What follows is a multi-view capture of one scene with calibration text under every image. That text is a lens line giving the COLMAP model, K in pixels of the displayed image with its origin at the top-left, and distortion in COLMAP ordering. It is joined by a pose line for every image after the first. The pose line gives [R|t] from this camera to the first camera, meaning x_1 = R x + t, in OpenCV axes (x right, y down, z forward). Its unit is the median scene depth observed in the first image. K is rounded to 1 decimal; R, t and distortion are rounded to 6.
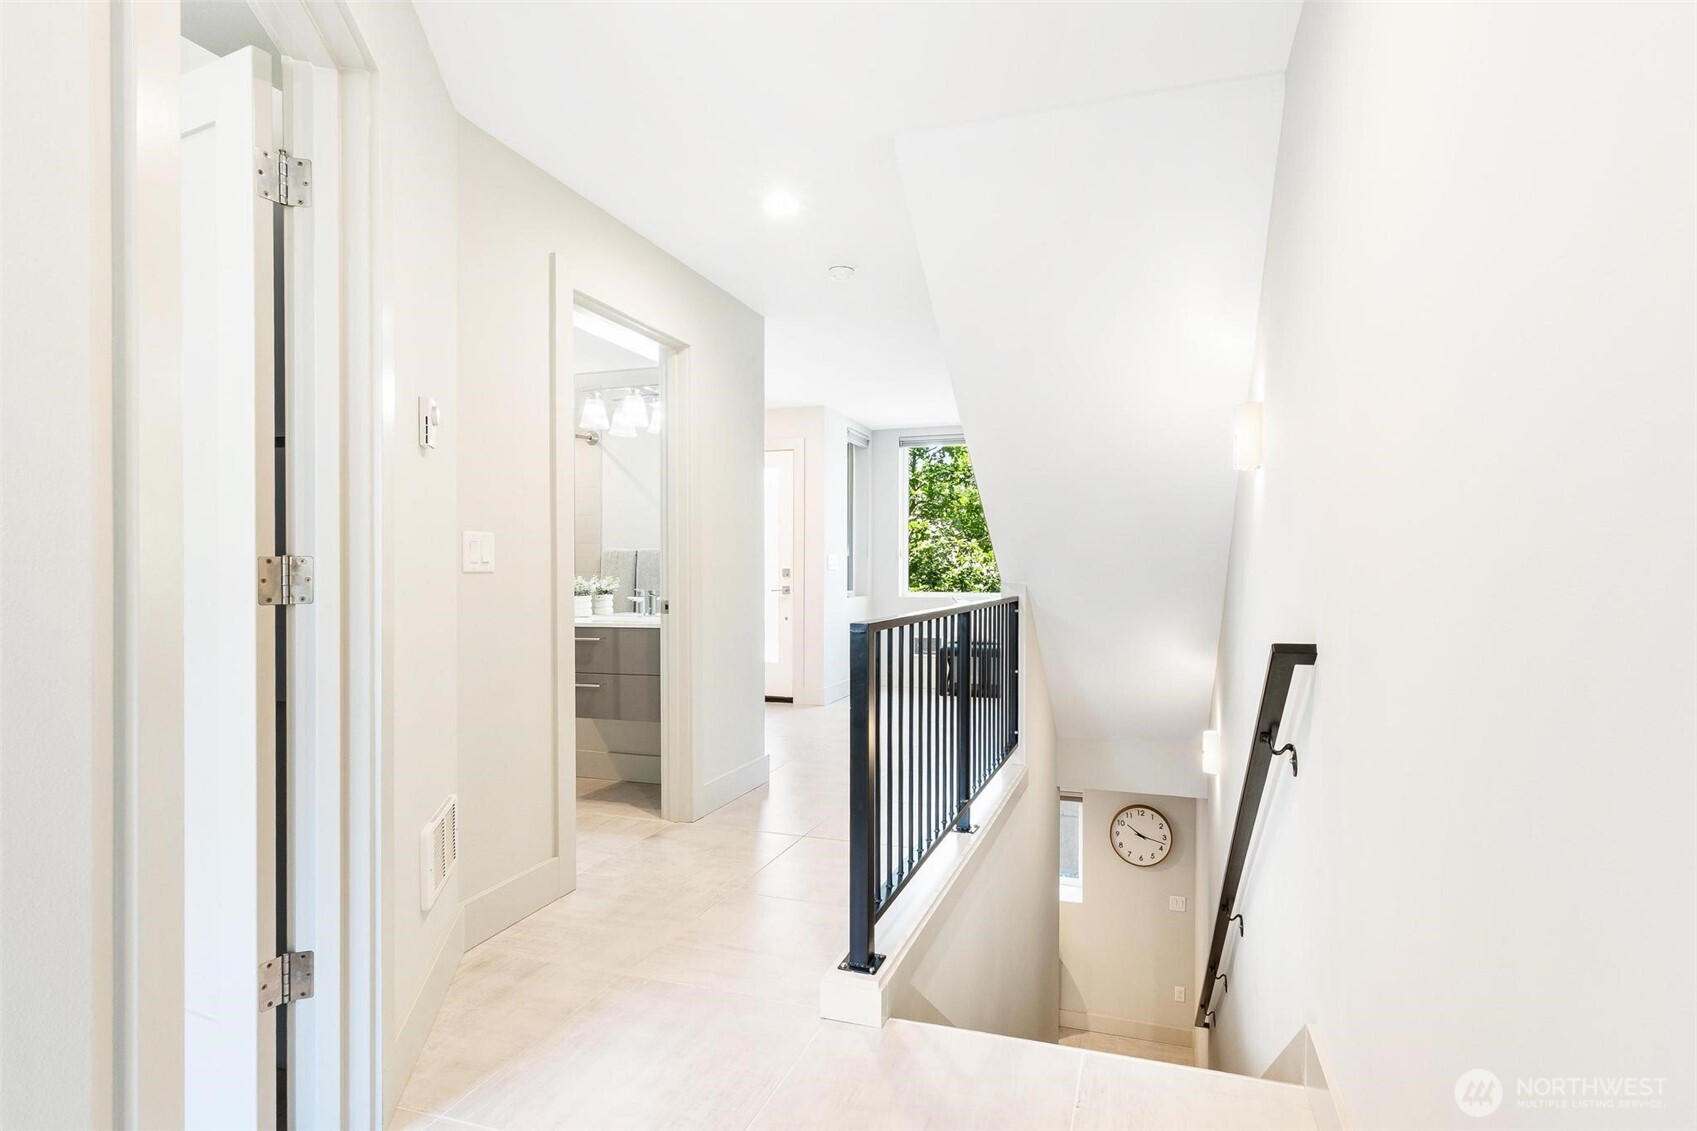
lens RADIAL K [[824.1, 0, 849.5], [0, 824.1, 571.8], [0, 0, 1]] dist [0.006834, 0.001165]
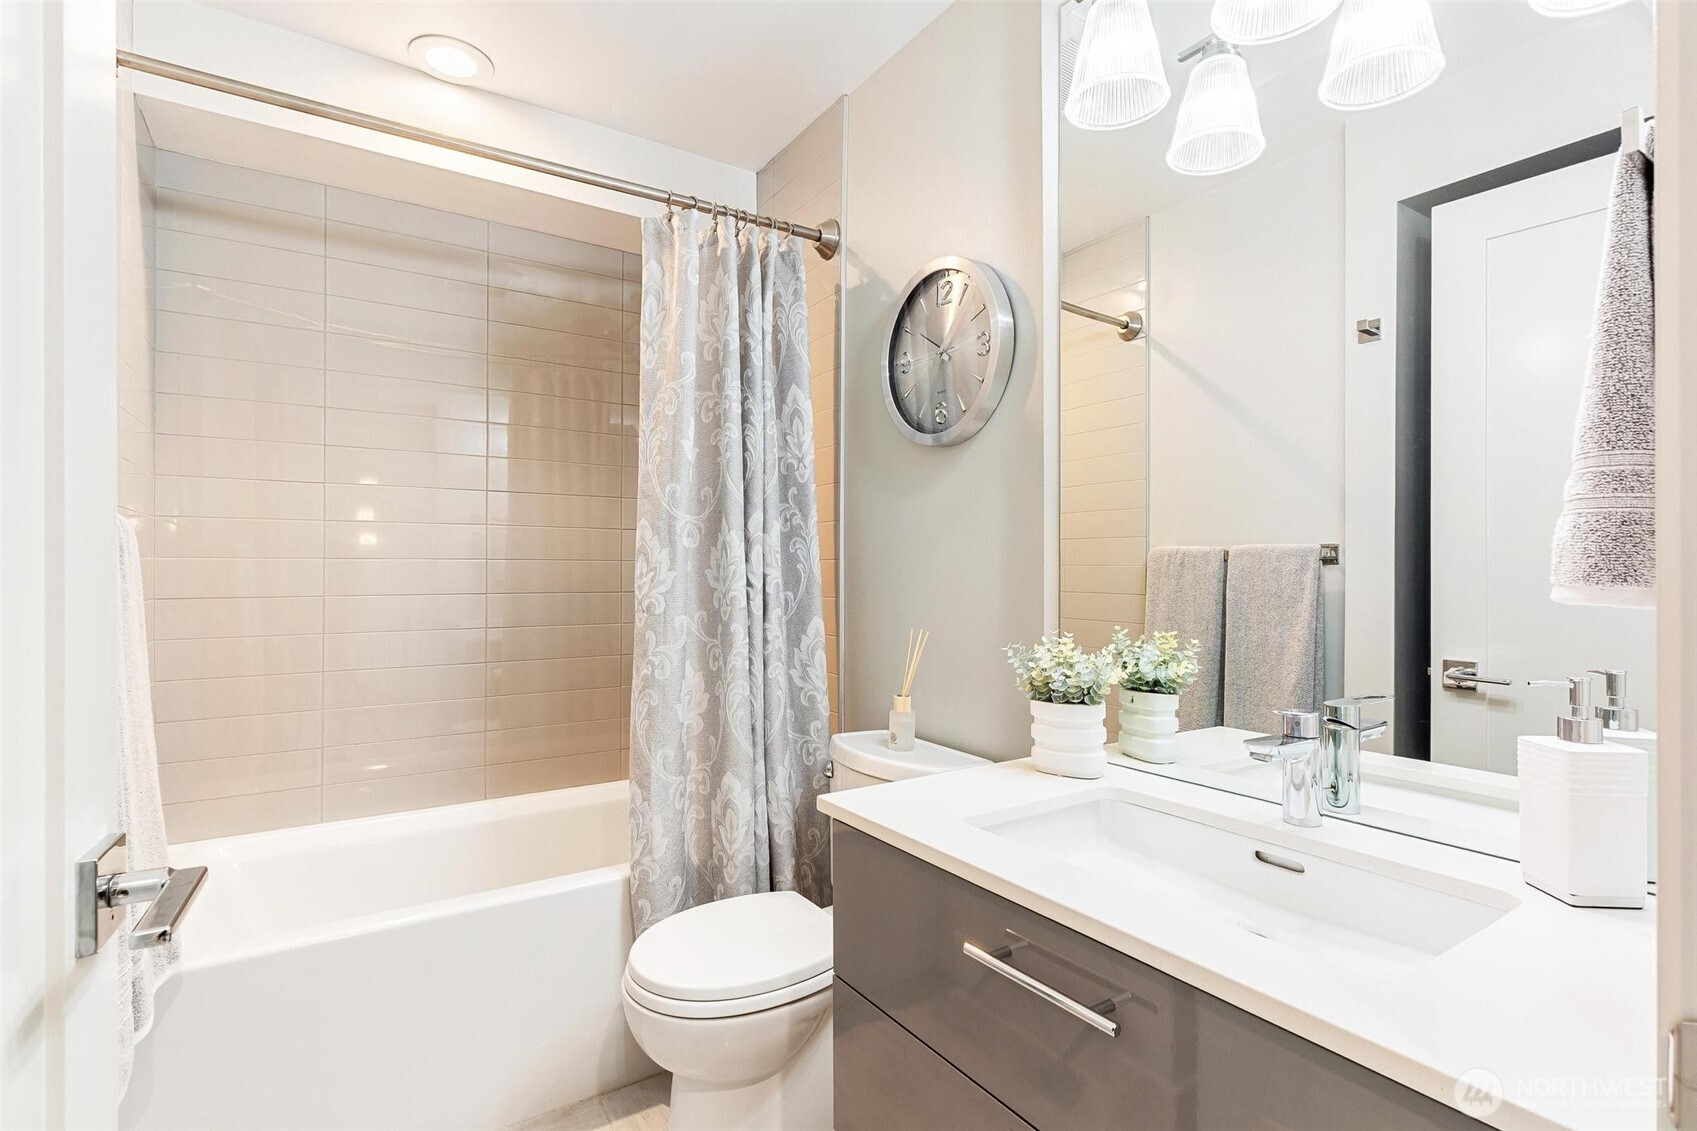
lens RADIAL K [[824.1, 0, 851.4], [0, 824.1, 570.0], [0, 0, 1]] dist [0.006834, 0.001165]
pose [[0.799502, 0.000667, -0.600663, -0.201009], [-0.001750, 0.999998, -0.001219, -0.018206], [0.600660, 0.002025, 0.799502, 0.685341]]
